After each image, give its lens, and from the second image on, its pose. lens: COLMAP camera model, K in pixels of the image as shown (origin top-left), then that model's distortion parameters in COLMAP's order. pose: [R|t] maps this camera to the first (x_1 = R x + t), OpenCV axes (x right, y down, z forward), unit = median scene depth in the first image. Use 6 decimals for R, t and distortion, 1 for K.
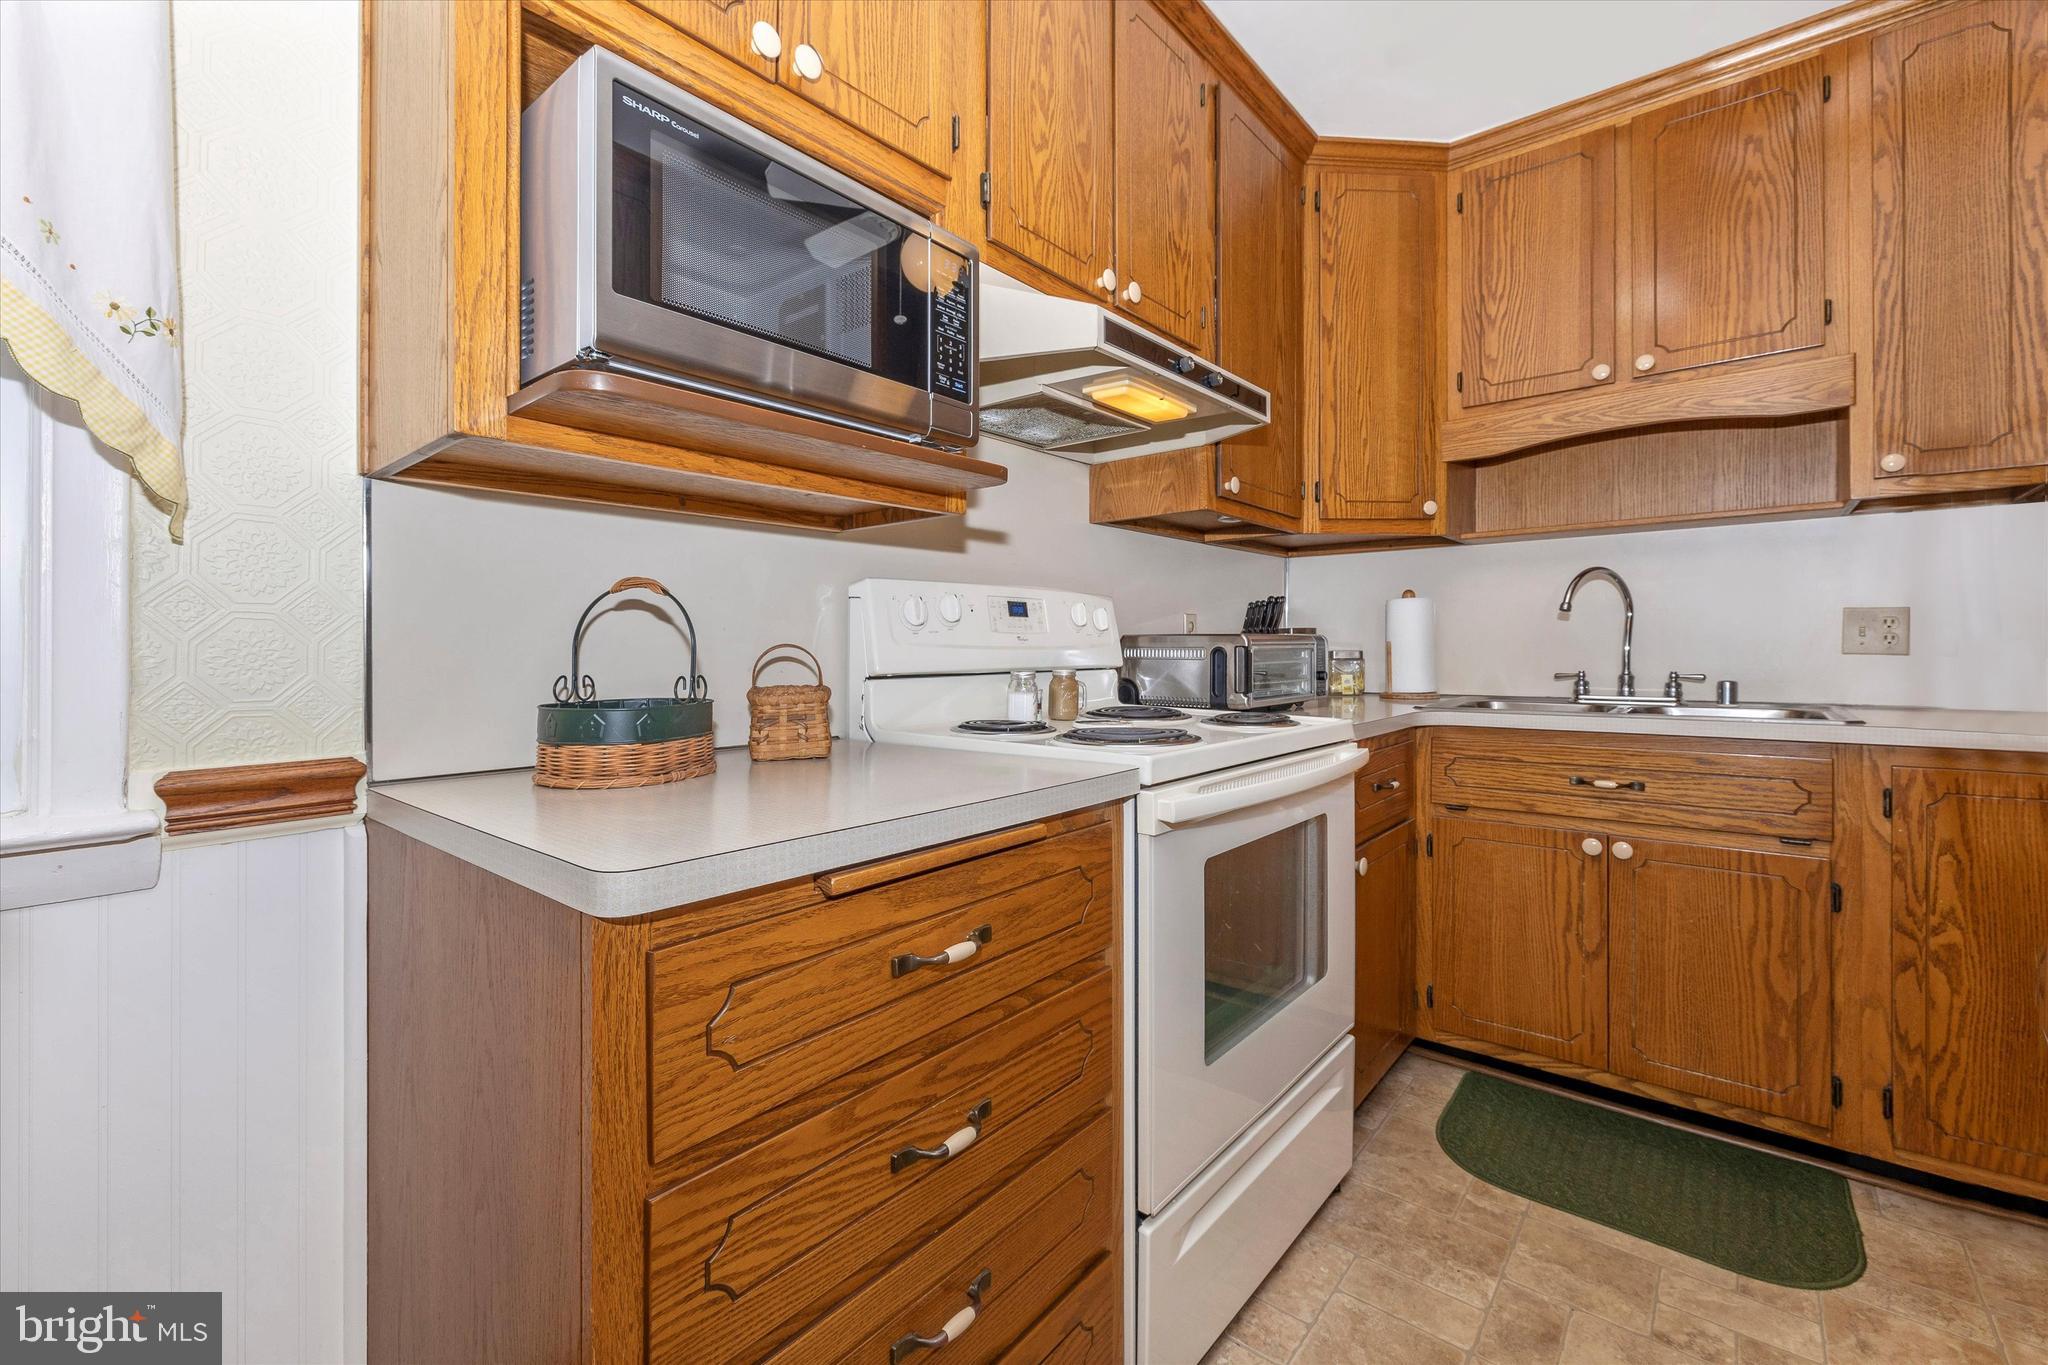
lens RADIAL K [[850.2, 0, 1033.5], [0, 850.2, 641.2], [0, 0, 1]] dist [-0.001800, -0.000123]
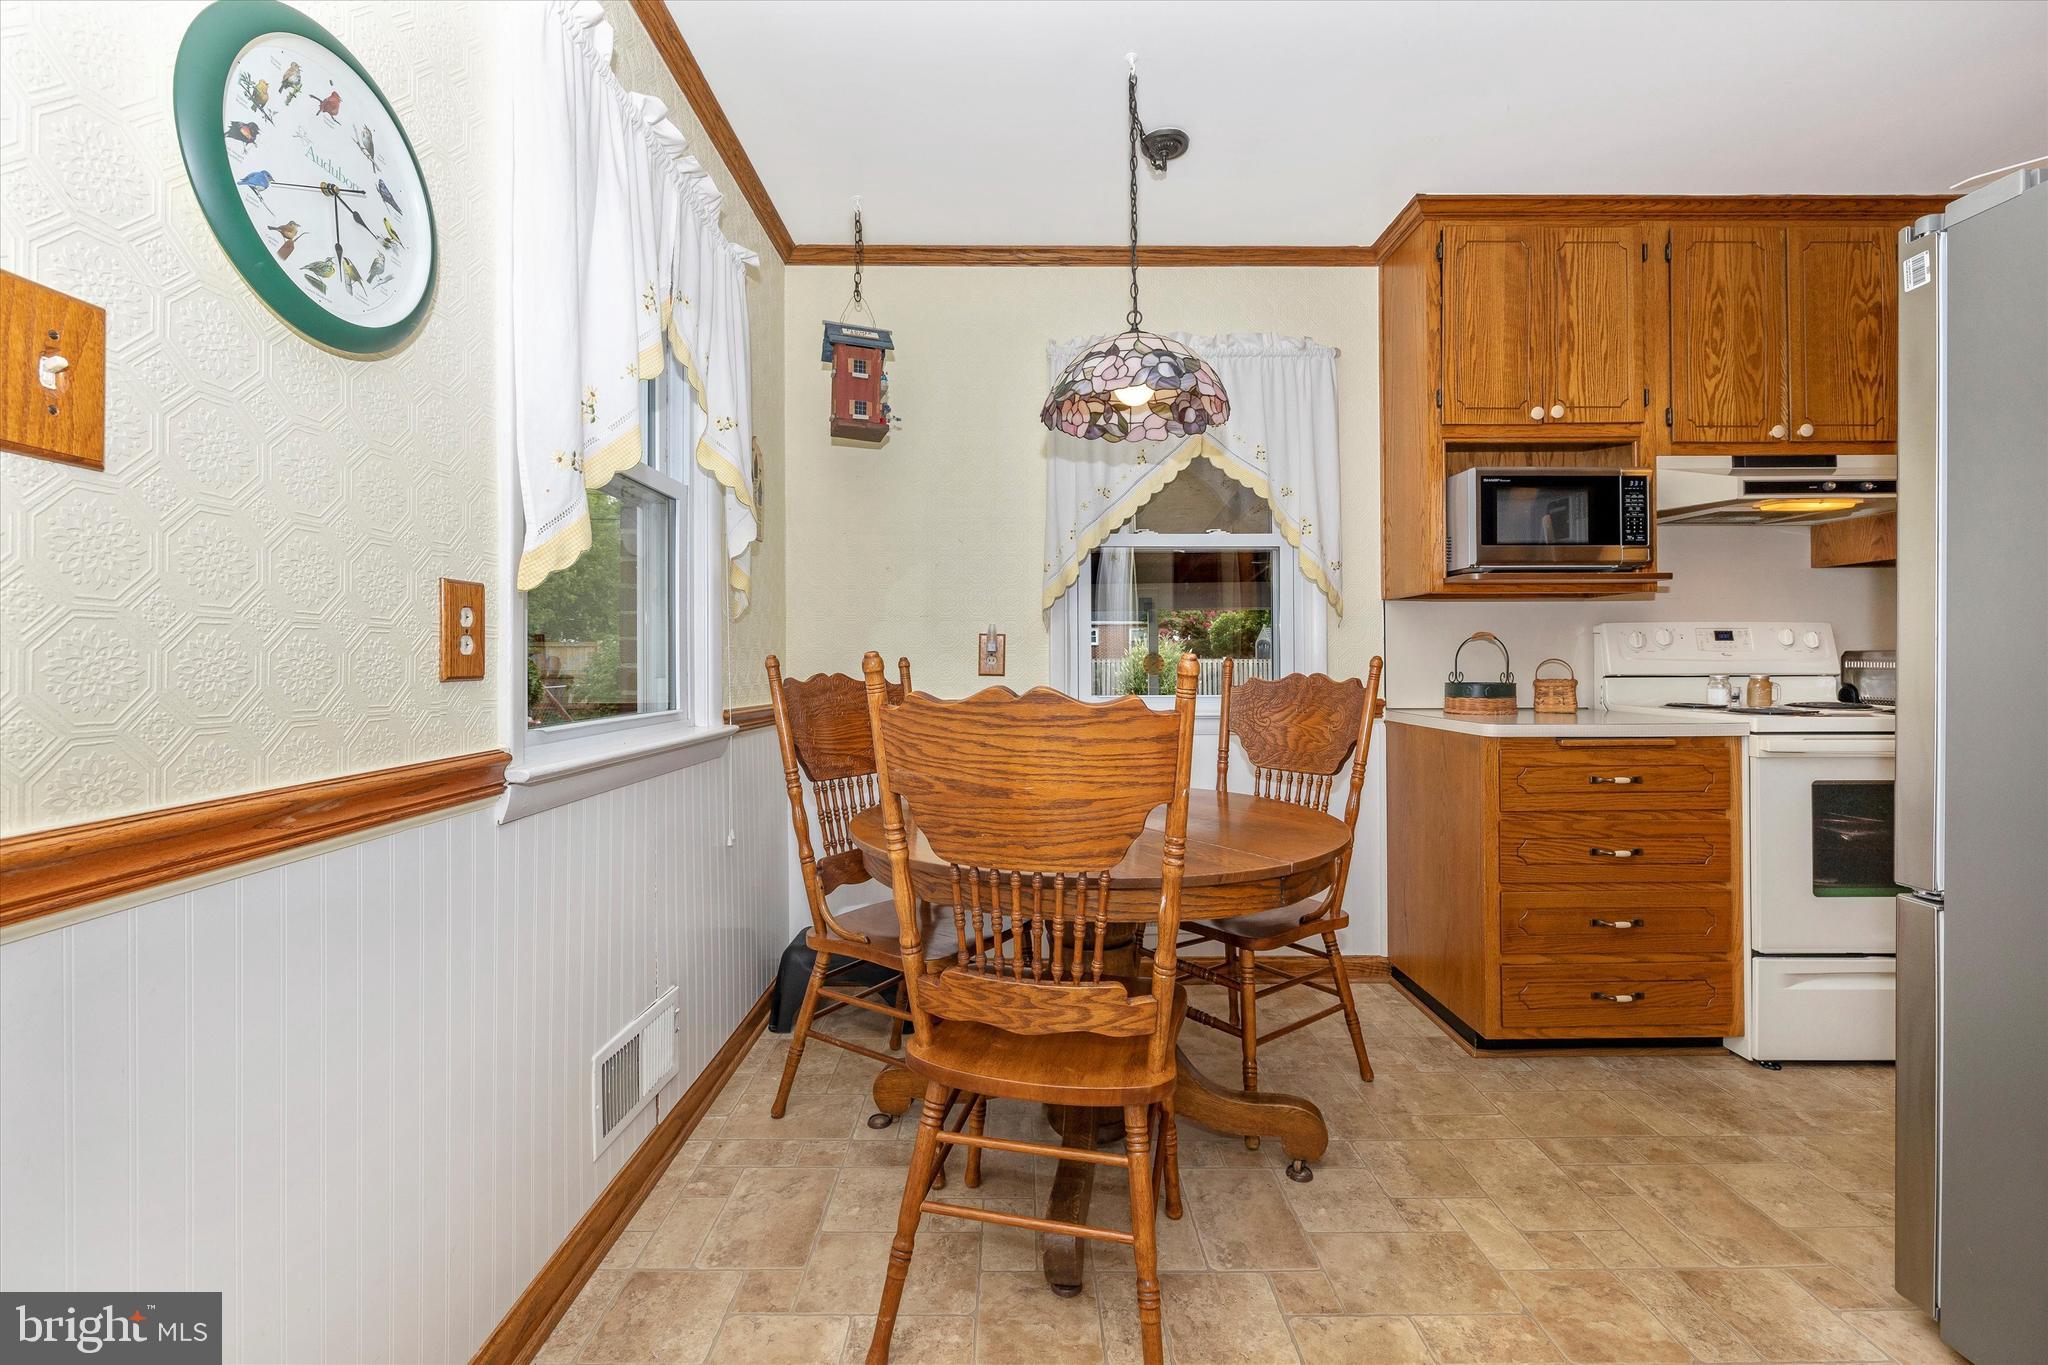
lens RADIAL K [[850.2, 0, 1033.5], [0, 850.2, 641.2], [0, 0, 1]] dist [-0.001800, -0.000123]
pose [[0.648190, -0.009831, -0.761416, 0.498466], [0.005879, 0.999951, -0.007907, -0.032597], [0.761456, 0.000649, 0.648216, -1.401468]]
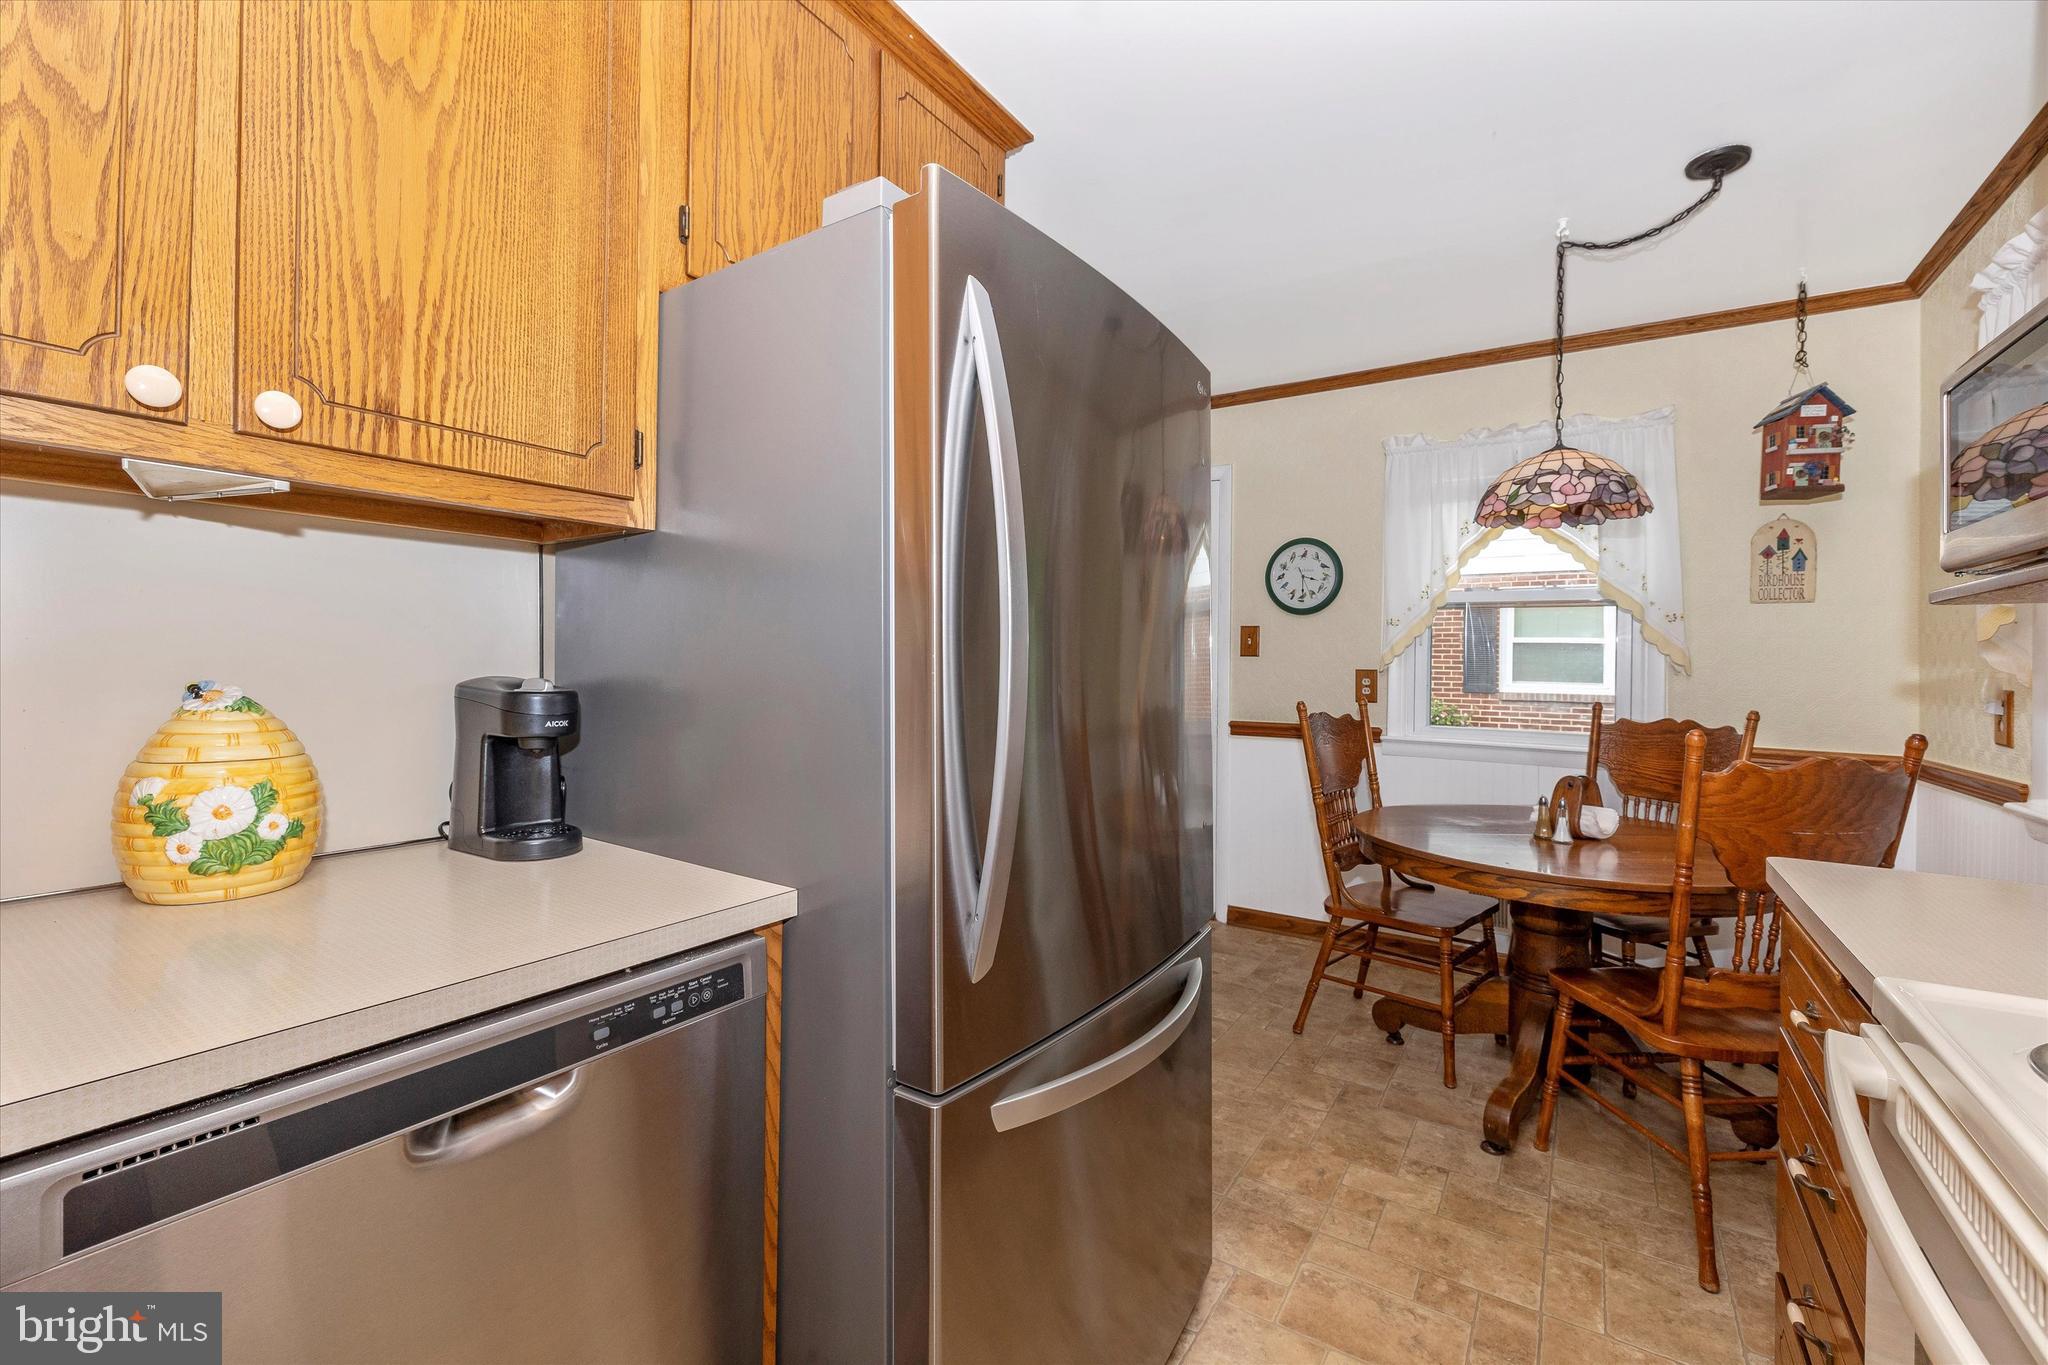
lens RADIAL K [[854.4, 0, 1026.0], [0, 854.4, 656.5], [0, 0, 1]] dist [0.001959, 0.000114]
pose [[-0.994775, -0.011348, -0.101462, 0.808600], [-0.009820, 0.999831, -0.015546, -0.098661], [0.101621, -0.014468, -0.994718, 1.497257]]
